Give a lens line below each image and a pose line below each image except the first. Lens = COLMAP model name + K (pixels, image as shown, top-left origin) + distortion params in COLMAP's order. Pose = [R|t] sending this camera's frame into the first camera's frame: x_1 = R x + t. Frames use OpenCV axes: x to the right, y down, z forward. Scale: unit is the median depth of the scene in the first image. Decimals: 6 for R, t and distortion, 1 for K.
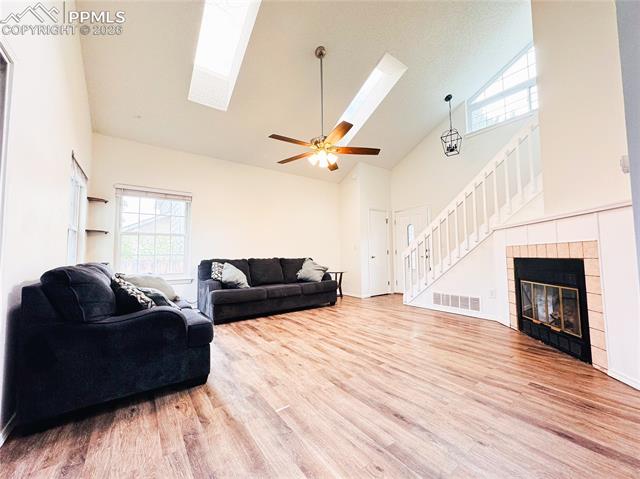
lens RADIAL K [[254.0, 0, 318.8], [0, 254.0, 240.2], [0, 0, 1]] dist [-0.004236, 0.000699]
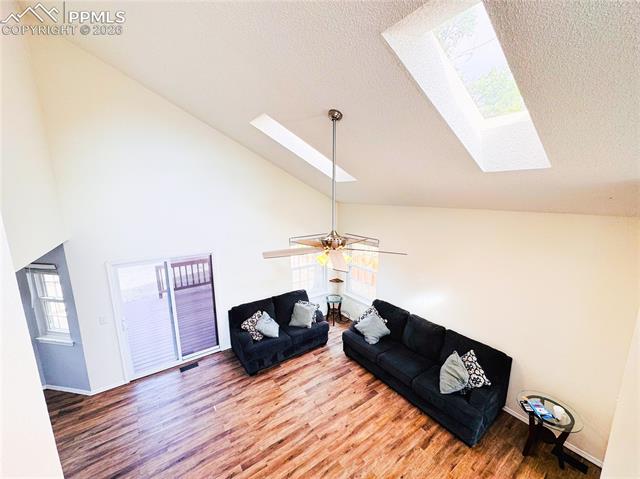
lens RADIAL K [[254.0, 0, 318.7], [0, 254.0, 240.6], [0, 0, 1]] dist [-0.004236, 0.000699]
pose [[-0.020998, 0.192358, -0.981100, 1.065834], [0.068654, 0.979278, 0.190531, -0.698478], [0.997420, -0.063356, -0.033769, 1.271716]]
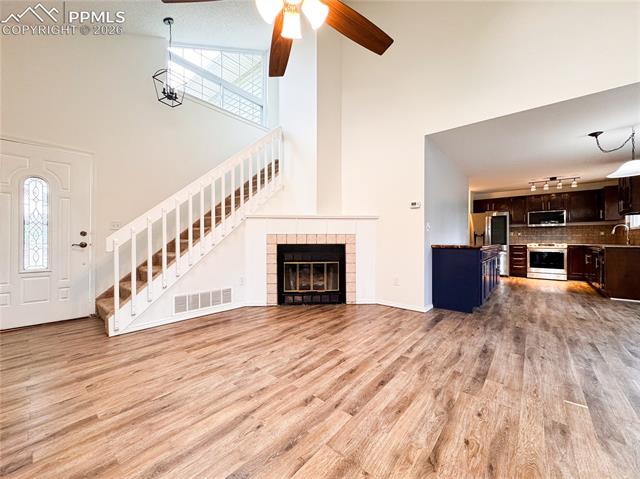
lens RADIAL K [[254.0, 0, 319.6], [0, 254.0, 241.8], [0, 0, 1]] dist [-0.004236, 0.000699]
pose [[-0.242441, 0.002819, 0.970162, -0.503729], [-0.056430, 0.998262, -0.017003, 0.081728], [-0.968524, -0.058868, -0.241861, 1.336062]]
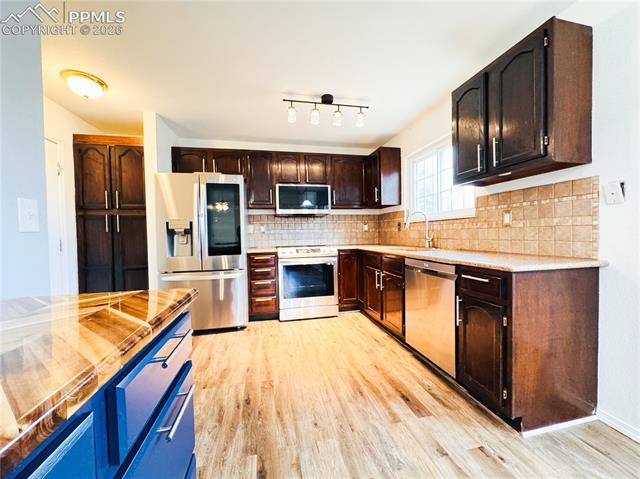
lens RADIAL K [[254.0, 0, 319.4], [0, 254.0, 239.4], [0, 0, 1]] dist [-0.004236, 0.000699]
pose [[-0.916084, 0.018711, 0.400549, 0.771463], [0.005049, 0.999370, -0.035135, -0.058654], [-0.400954, -0.030165, -0.915601, -0.241820]]
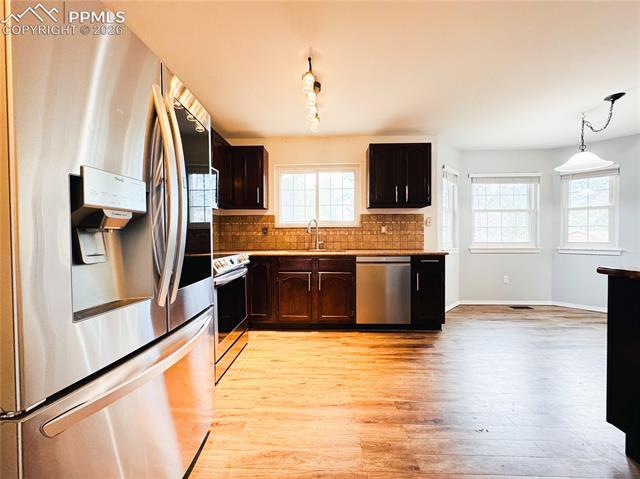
lens RADIAL K [[254.0, 0, 319.0], [0, 254.0, 240.0], [0, 0, 1]] dist [-0.004236, 0.000699]
pose [[-0.615738, 0.024374, -0.787573, 1.777597], [0.056154, 0.998337, -0.013005, -0.090295], [0.785947, -0.052233, -0.616083, -0.591860]]
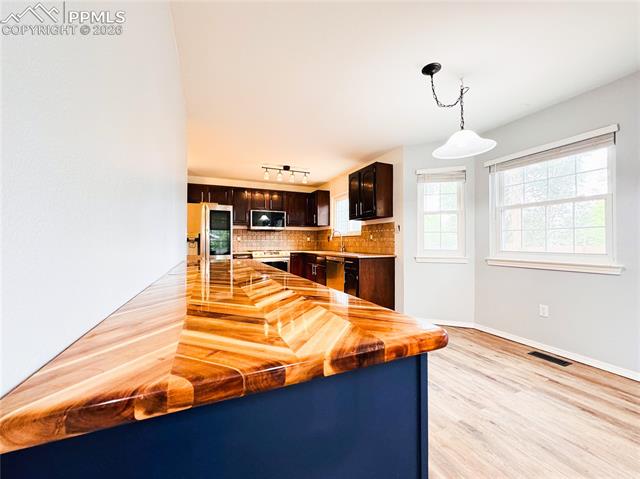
lens RADIAL K [[254.0, 0, 318.9], [0, 254.0, 240.2], [0, 0, 1]] dist [-0.004236, 0.000699]
pose [[-0.978304, 0.013995, 0.206701, 0.561187], [-0.000324, 0.997611, -0.069074, -0.013711], [-0.207174, -0.067642, -0.975963, 0.467694]]
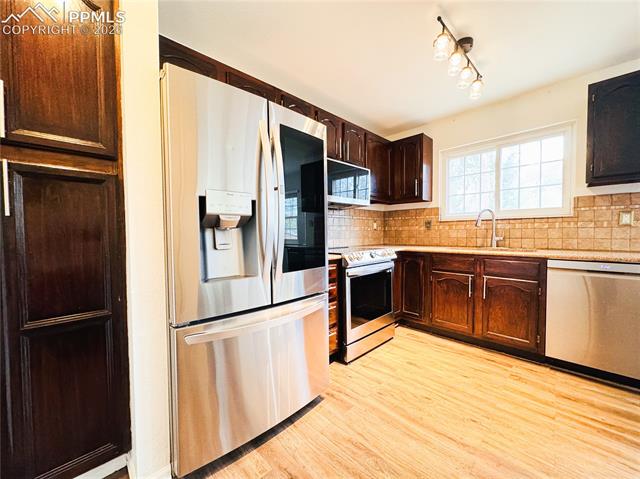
lens RADIAL K [[254.0, 0, 319.5], [0, 254.0, 239.5], [0, 0, 1]] dist [-0.004236, 0.000699]
pose [[-0.989839, 0.023001, -0.140323, 1.600146], [0.027028, 0.999274, -0.026856, -0.082459], [0.139604, -0.030375, -0.989741, -0.493611]]
